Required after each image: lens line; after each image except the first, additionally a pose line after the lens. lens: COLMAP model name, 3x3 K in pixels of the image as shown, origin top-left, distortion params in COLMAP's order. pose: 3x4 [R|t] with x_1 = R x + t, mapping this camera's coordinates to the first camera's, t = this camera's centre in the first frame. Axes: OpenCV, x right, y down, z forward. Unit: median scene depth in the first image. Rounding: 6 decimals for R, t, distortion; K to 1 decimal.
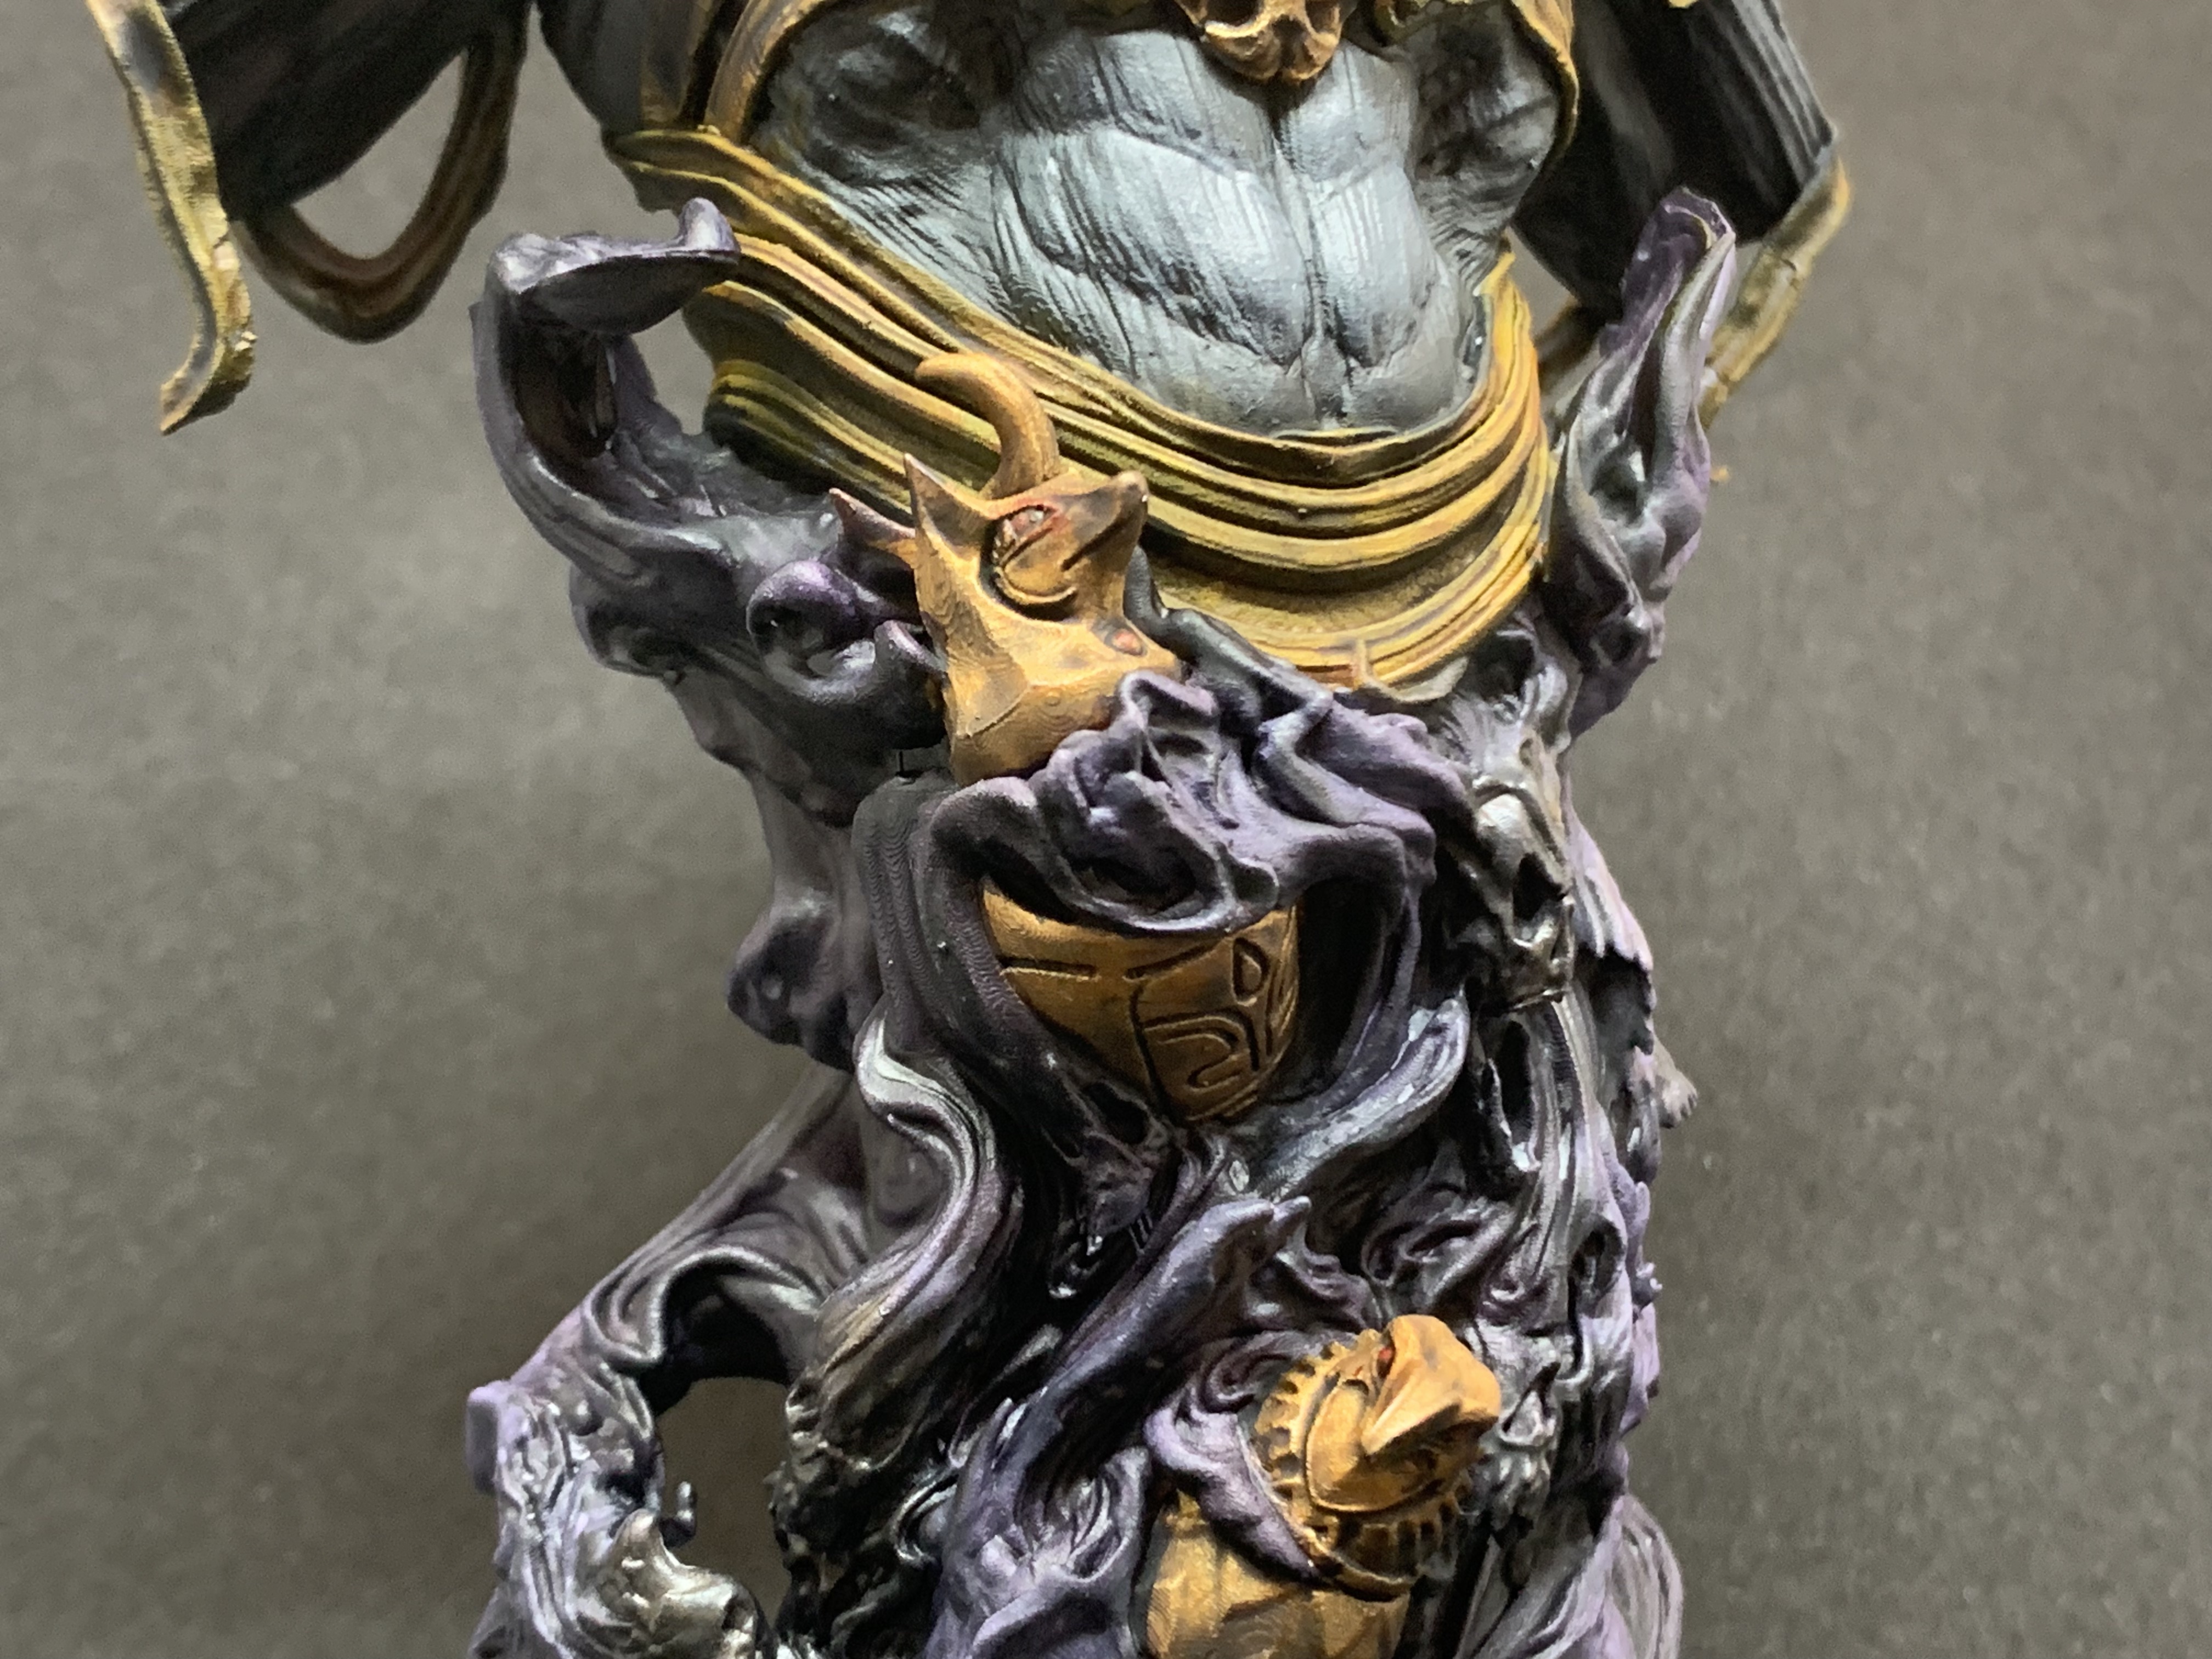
lens RADIAL K [[3464.9, 0, 1125.5], [0, 3464.9, 802.5], [0, 0, 1]] dist [0.220642, -0.853621]
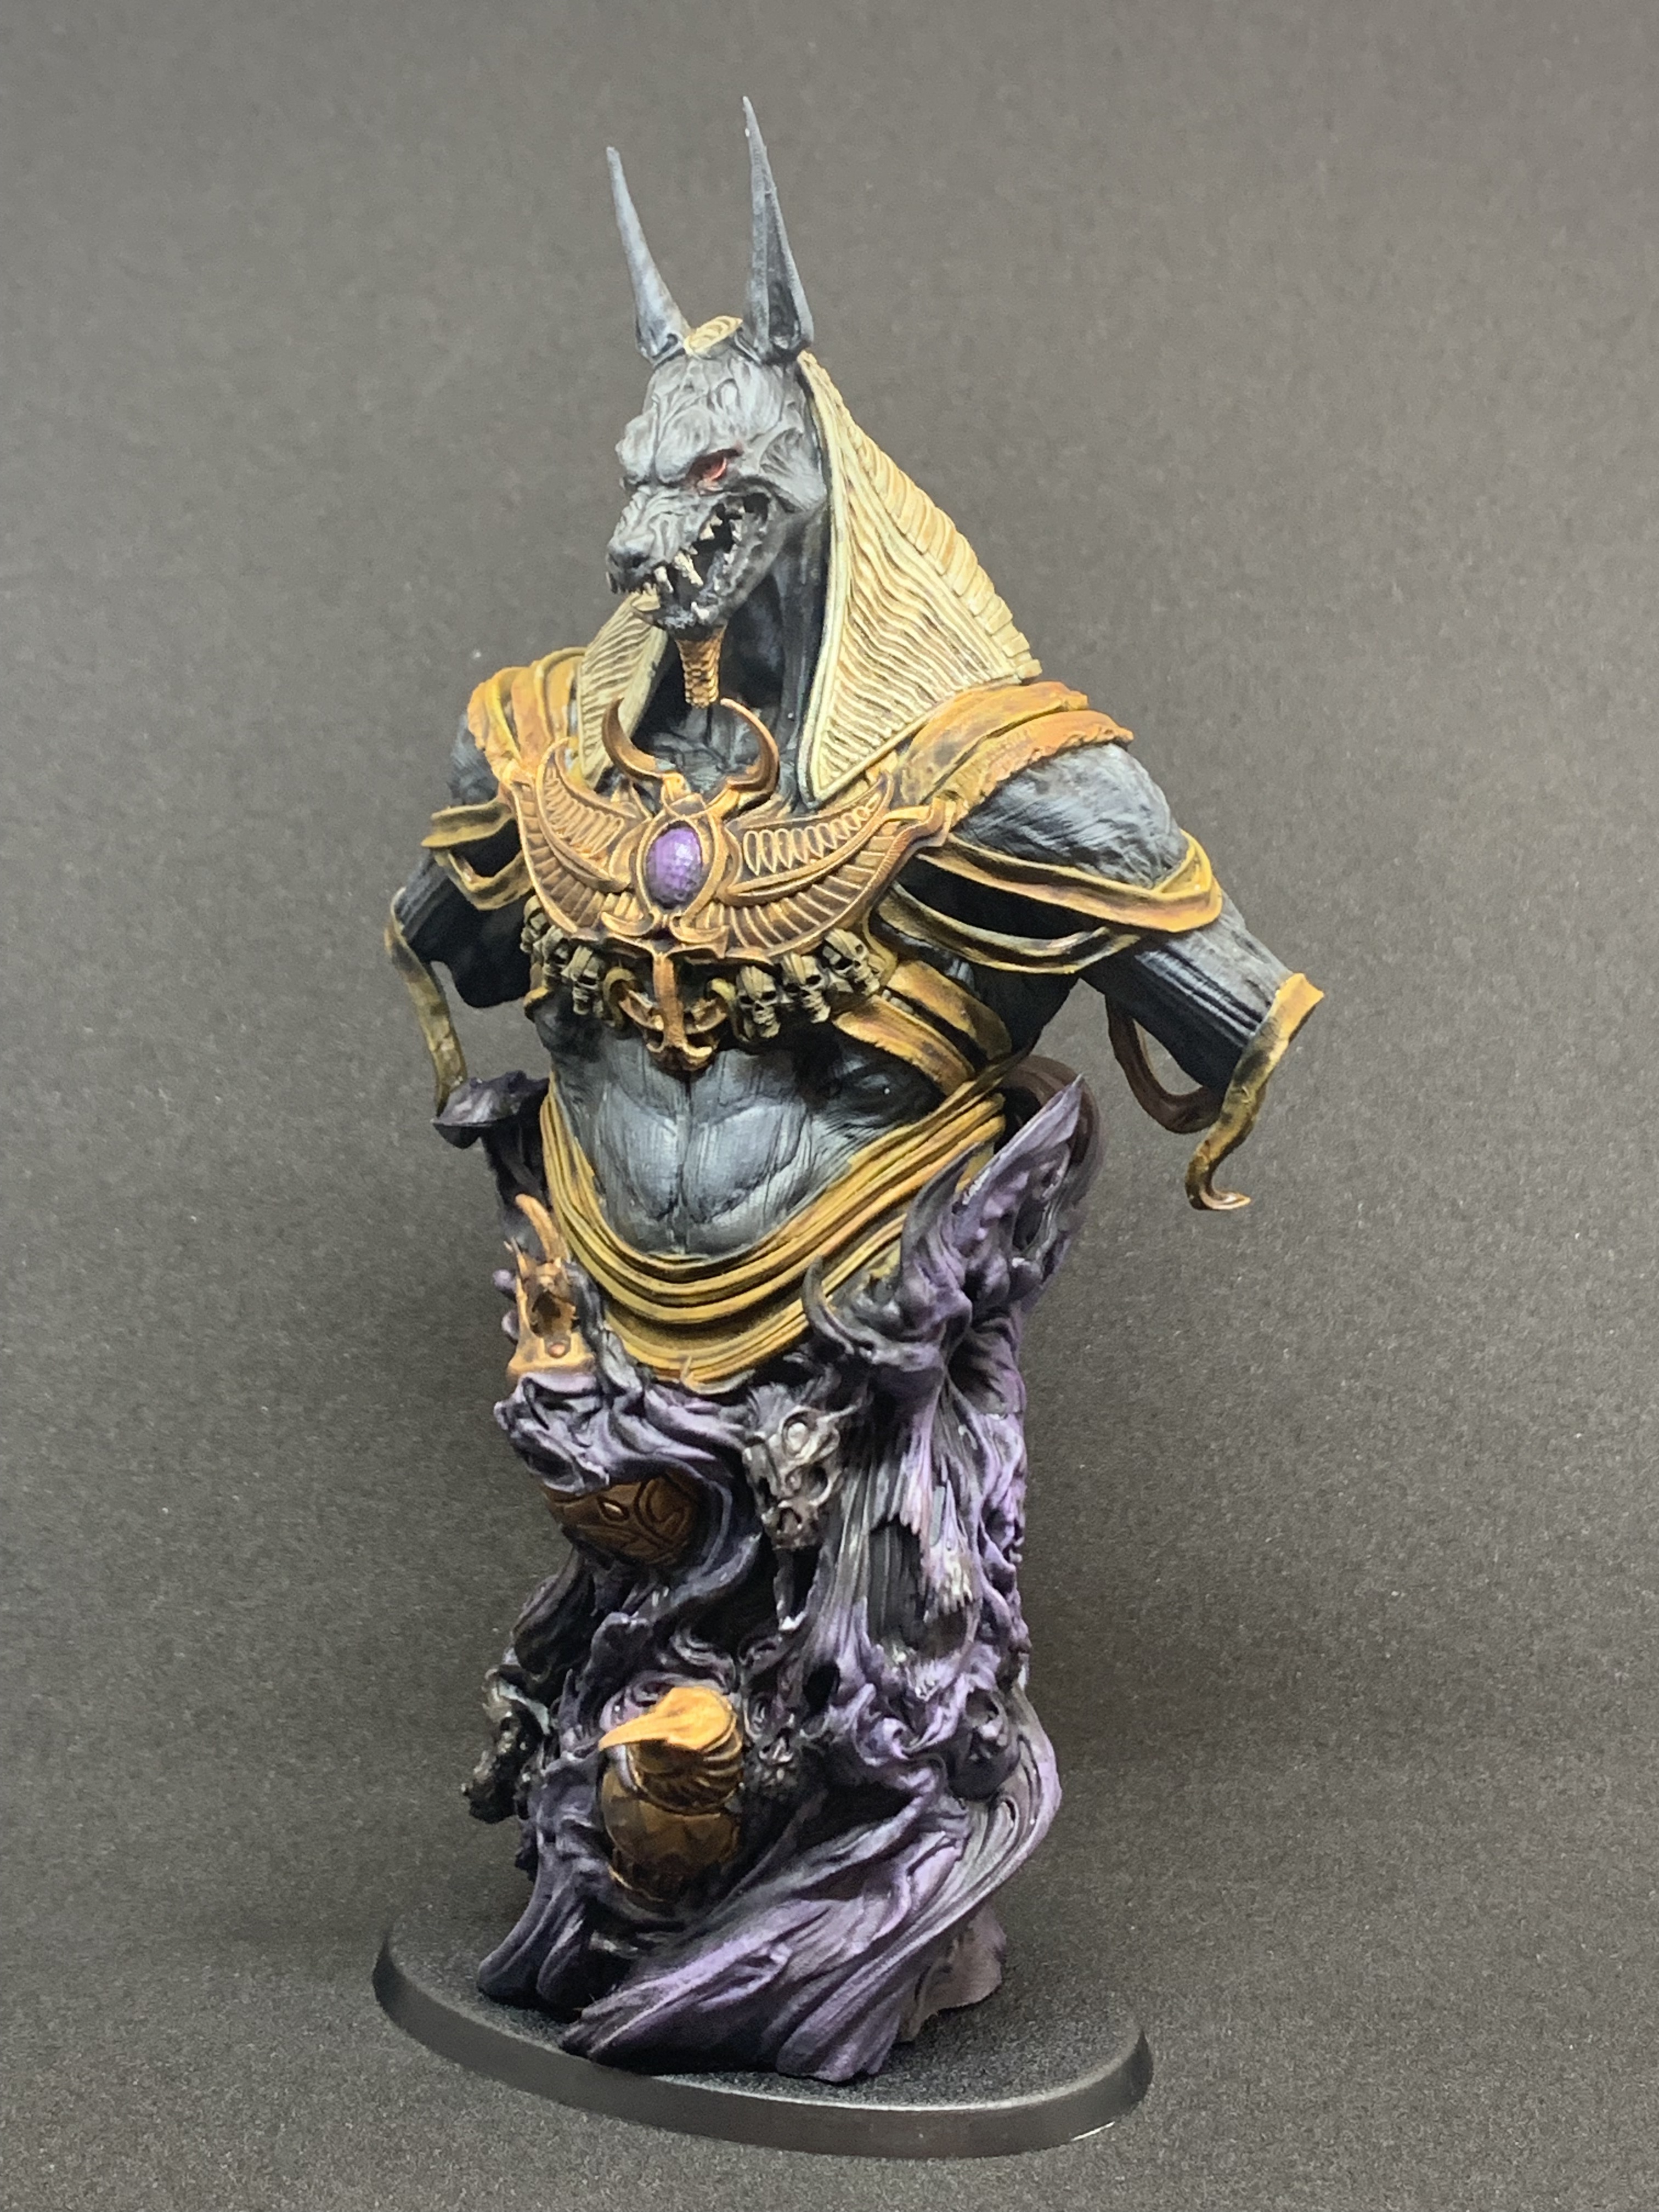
lens RADIAL K [[3399.7, 0, 823.8], [0, 3399.7, 1083.9], [0, 0, 1]] dist [0.254271, -0.950411]
pose [[0.662152, 0.160524, -0.731975, 1.511936], [-0.010920, 0.978750, 0.204765, -0.596465], [0.749290, -0.127592, 0.649834, -0.191291]]
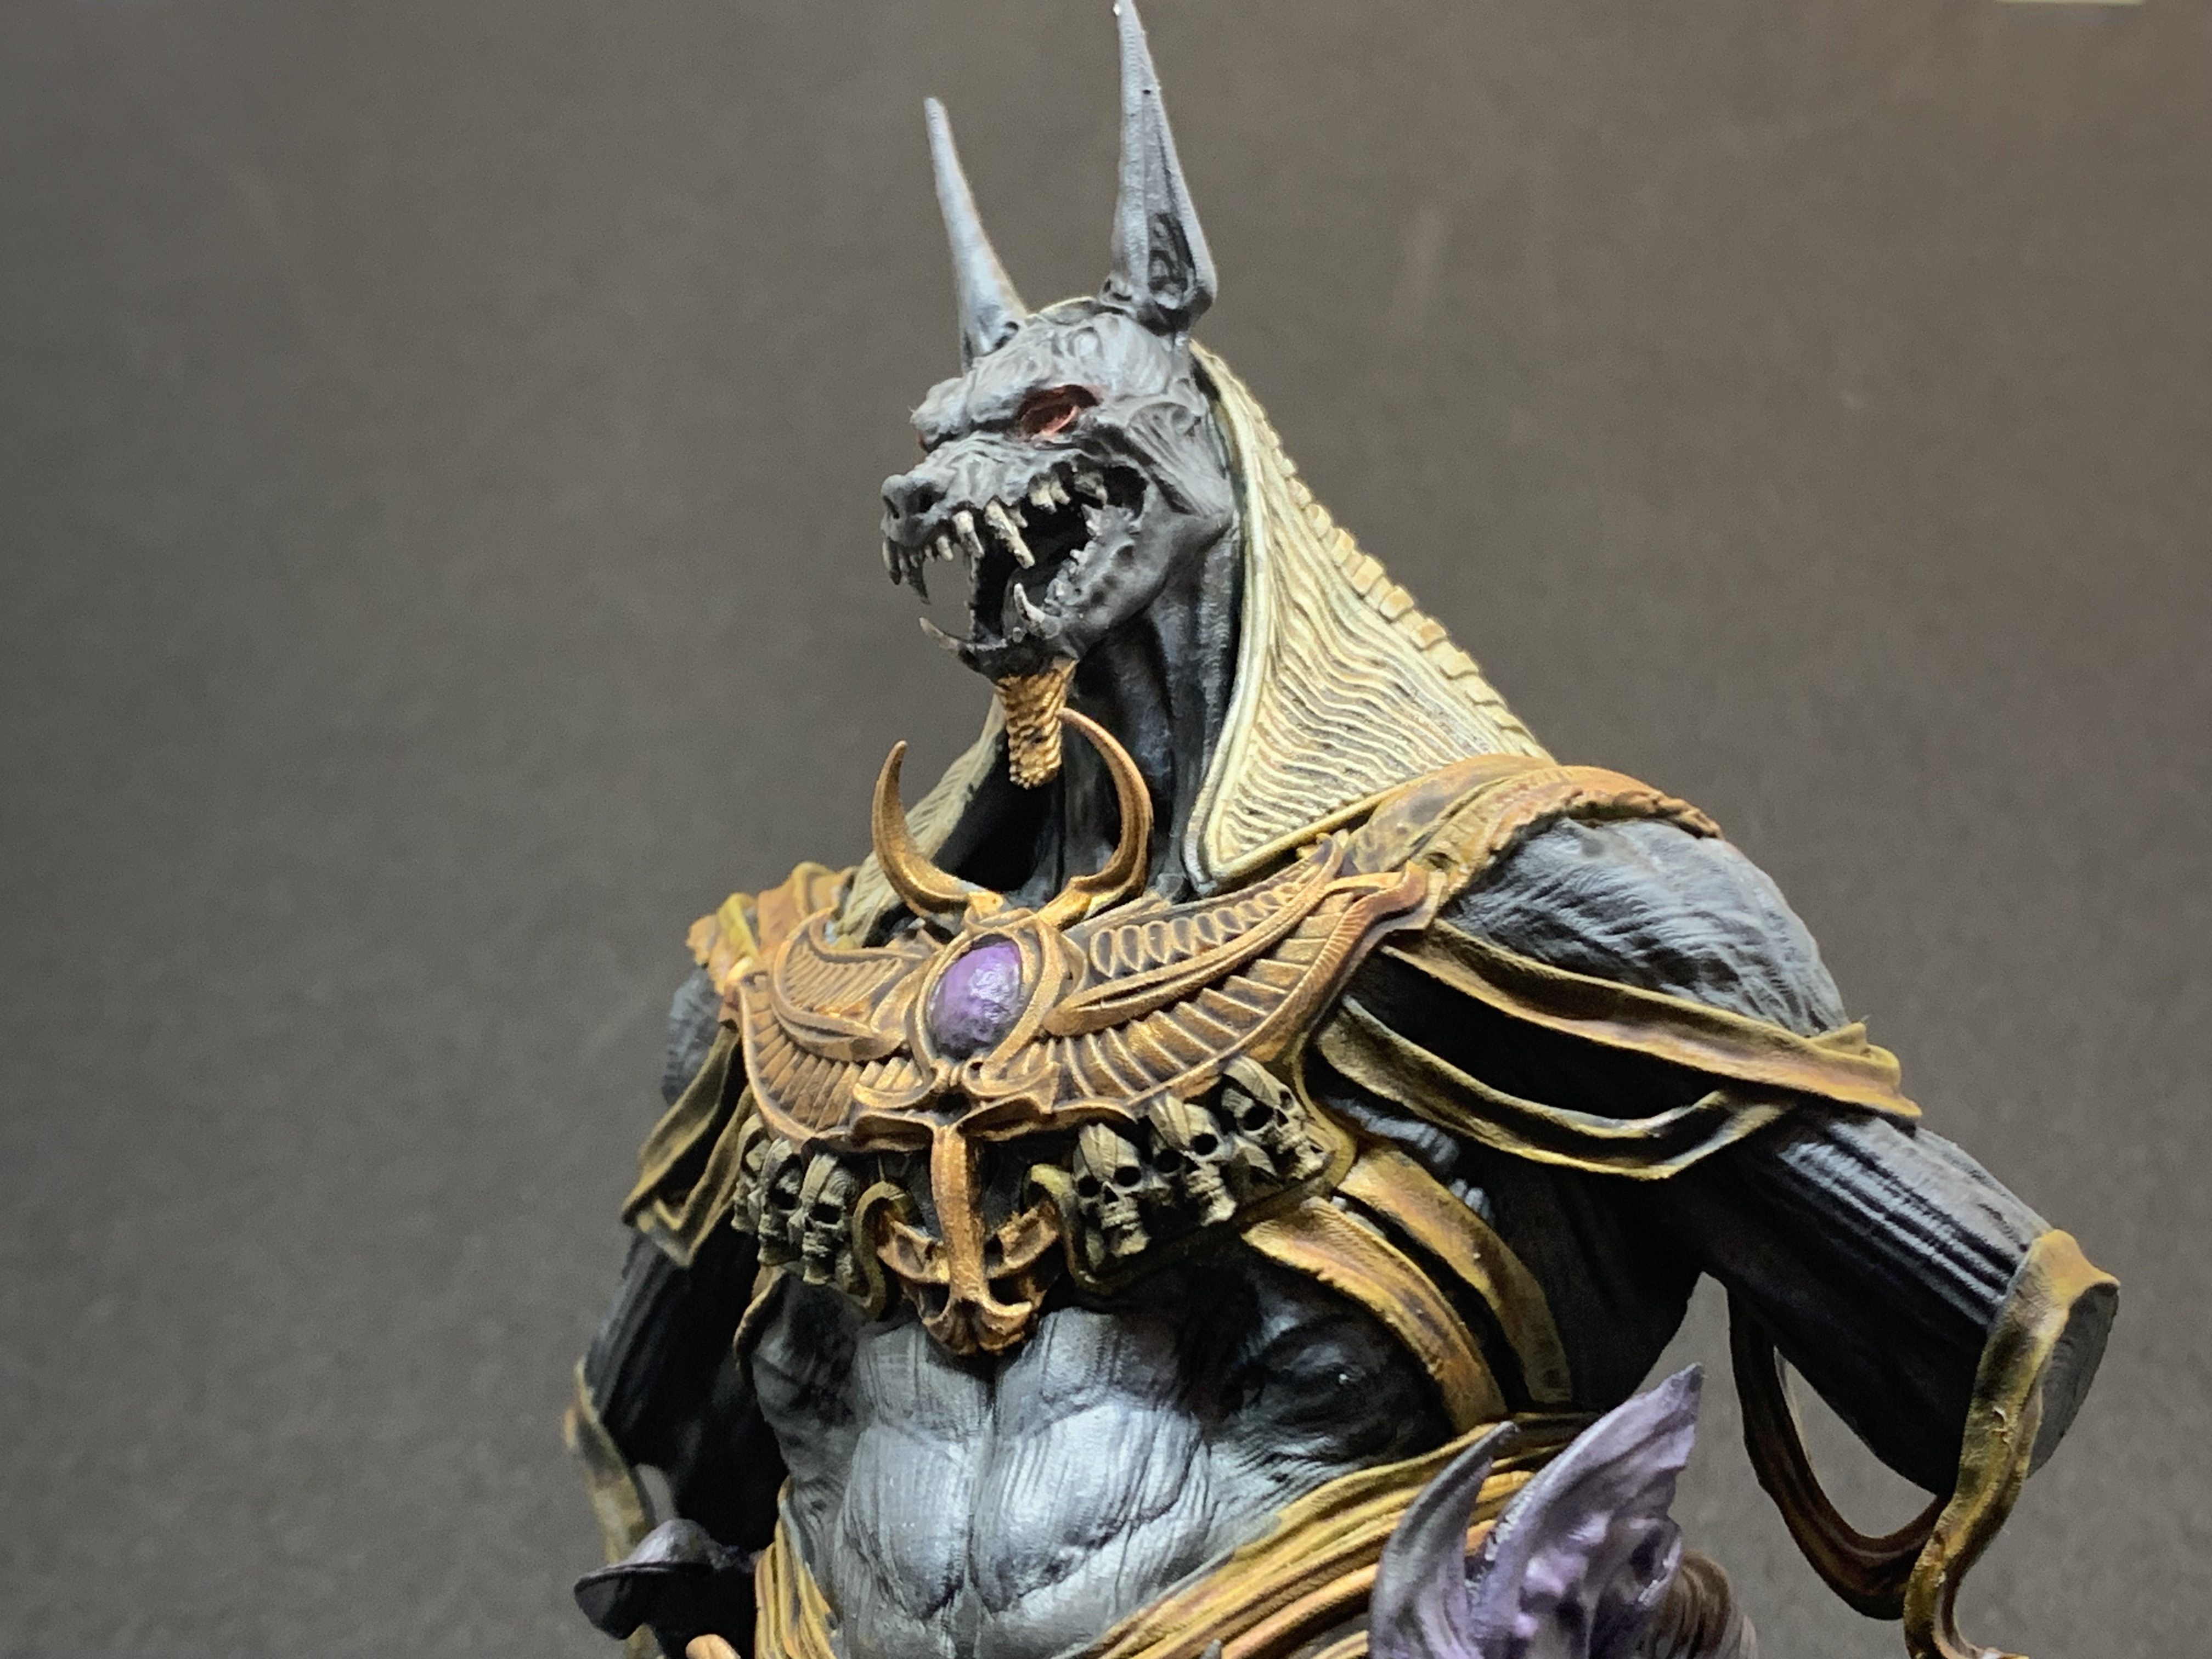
lens RADIAL K [[3475.9, 0, 1136.9], [0, 3475.9, 813.0], [0, 0, 1]] dist [0.232046, -0.920965]
pose [[0.600939, -0.253041, -0.758184, 0.968634], [-0.014513, 0.944955, -0.326878, -0.005713], [0.799163, 0.207437, 0.564188, 0.375539]]
